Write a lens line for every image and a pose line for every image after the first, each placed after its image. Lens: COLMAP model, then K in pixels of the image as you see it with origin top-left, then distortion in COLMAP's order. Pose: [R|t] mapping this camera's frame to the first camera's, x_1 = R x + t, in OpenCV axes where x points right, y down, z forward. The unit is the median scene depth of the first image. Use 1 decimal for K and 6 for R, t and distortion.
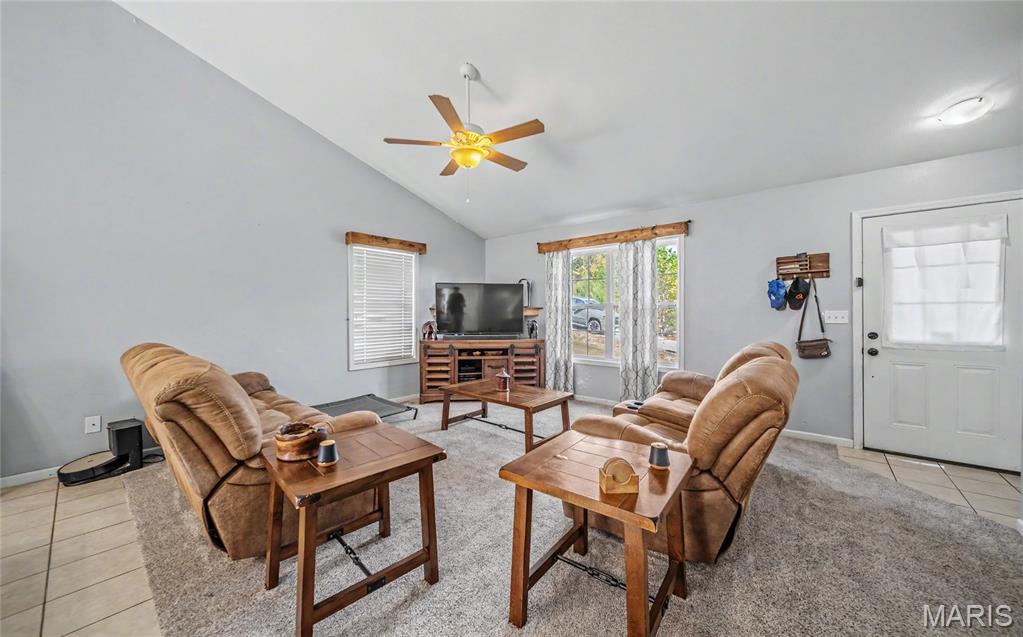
lens RADIAL K [[366.3, 0, 511.2], [0, 366.3, 314.4], [0, 0, 1]] dist [-0.003300, -0.000184]
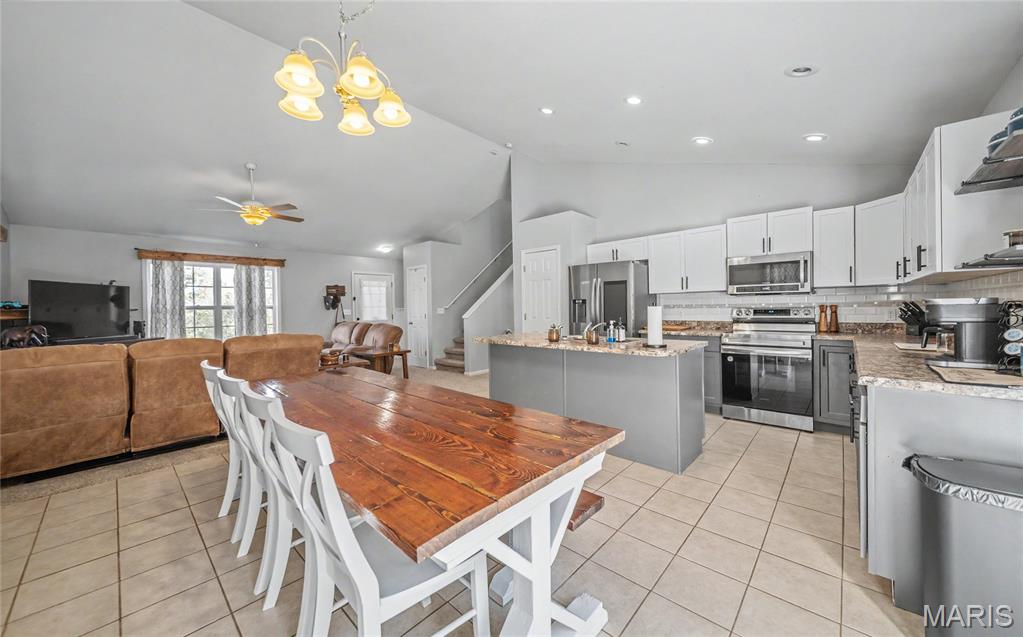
lens RADIAL K [[366.3, 0, 511.7], [0, 366.3, 309.8], [0, 0, 1]] dist [-0.003300, -0.000184]
pose [[0.046955, -0.007233, 0.998871, -1.431876], [0.018530, 0.999808, 0.006369, -0.004440], [-0.998725, 0.018210, 0.047080, -0.203196]]
